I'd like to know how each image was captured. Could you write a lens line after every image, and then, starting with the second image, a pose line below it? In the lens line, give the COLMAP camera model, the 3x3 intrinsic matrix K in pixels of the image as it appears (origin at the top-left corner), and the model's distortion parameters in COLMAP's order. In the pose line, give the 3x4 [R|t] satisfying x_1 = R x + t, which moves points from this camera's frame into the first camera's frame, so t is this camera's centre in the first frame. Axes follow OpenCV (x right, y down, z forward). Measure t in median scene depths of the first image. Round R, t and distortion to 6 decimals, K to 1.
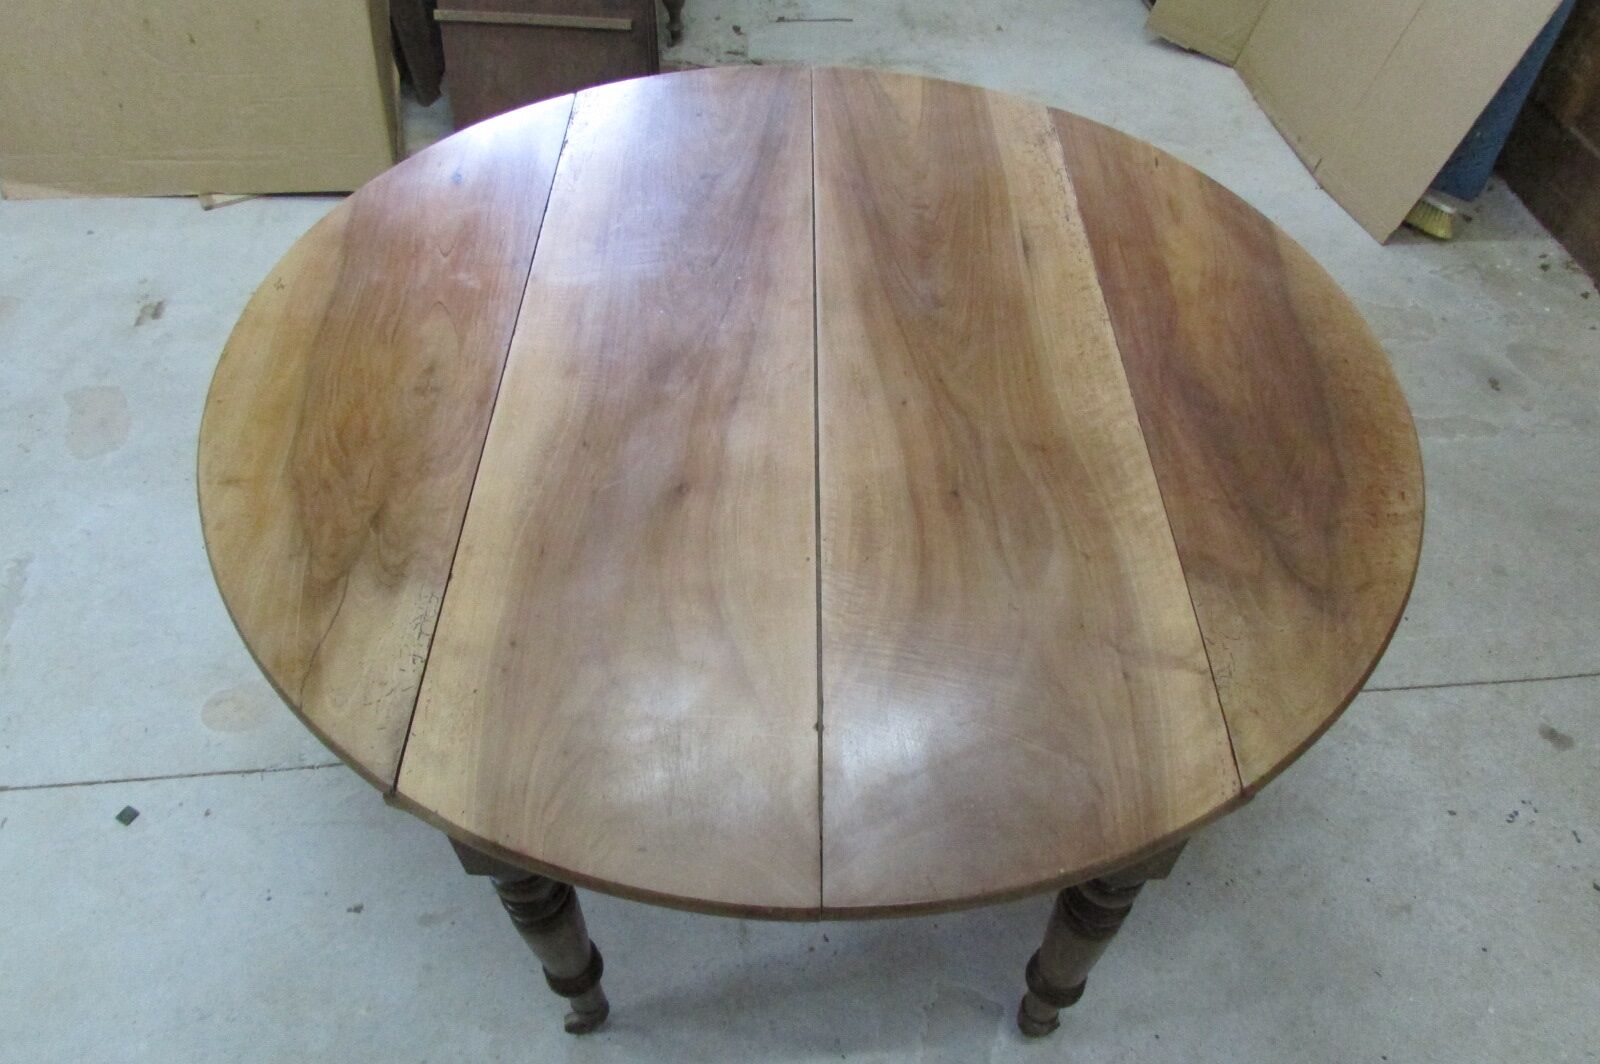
lens RADIAL K [[1189.2, 0, 800.0], [0, 1189.2, 532.0], [0, 0, 1]] dist [0.000272, 0.001386]
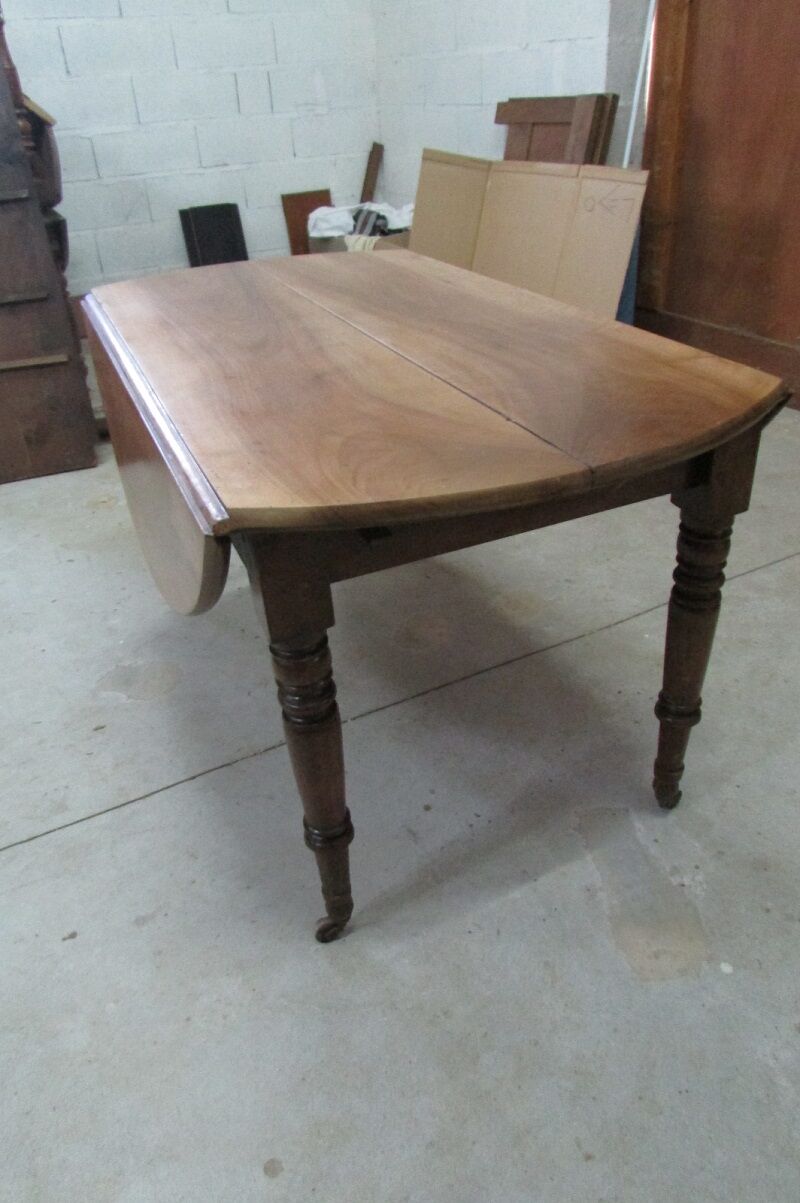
lens RADIAL K [[894.2, 0, 374.7], [0, 894.2, 597.1], [0, 0, 1]] dist [0.000272, 0.001386]
pose [[0.924823, -0.244747, 0.291208, -0.337045], [0.324698, 0.906722, -0.269123, 0.415858], [-0.198178, 0.343446, 0.918025, 0.127561]]
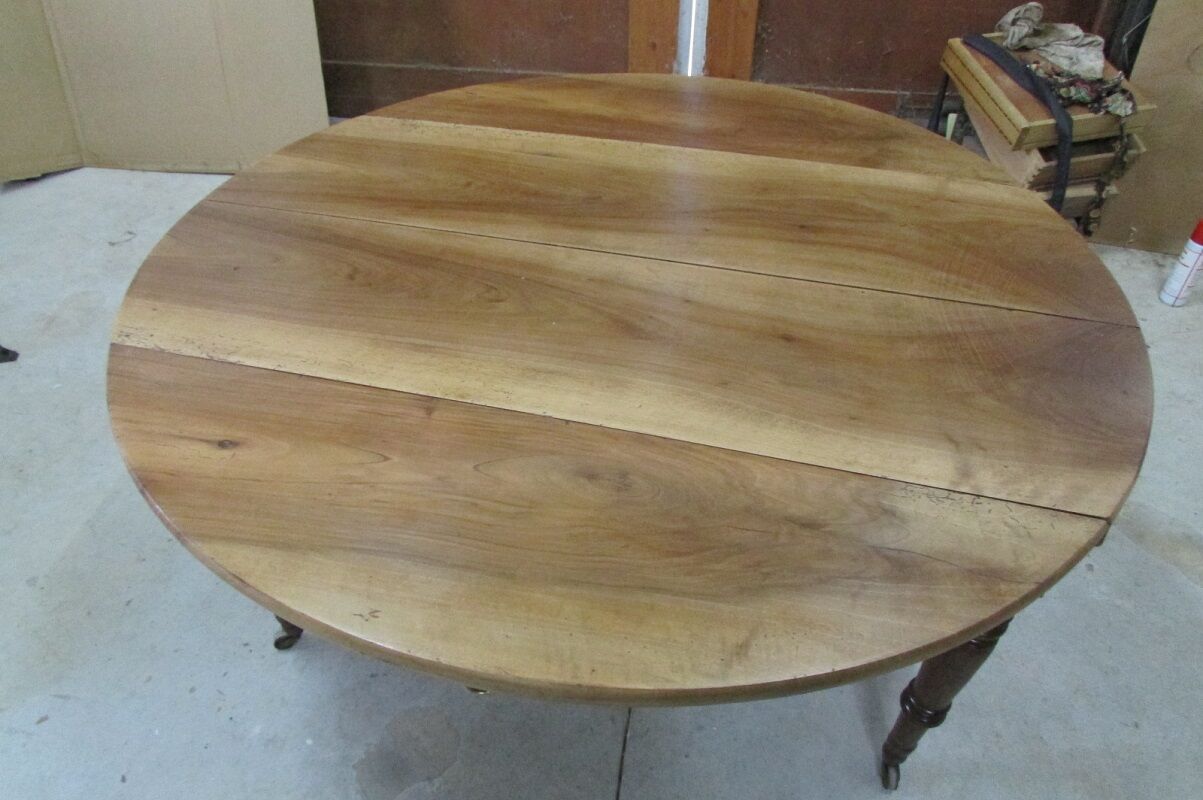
lens RADIAL K [[868.9, 0, 601.5], [0, 868.9, 400.0], [0, 0, 1]] dist [0.002886, 0.001412]
pose [[0.223395, -0.652221, 0.724364, -0.714660], [0.719955, 0.611378, 0.328452, -0.366587], [-0.657084, 0.448135, 0.606149, 0.526291]]
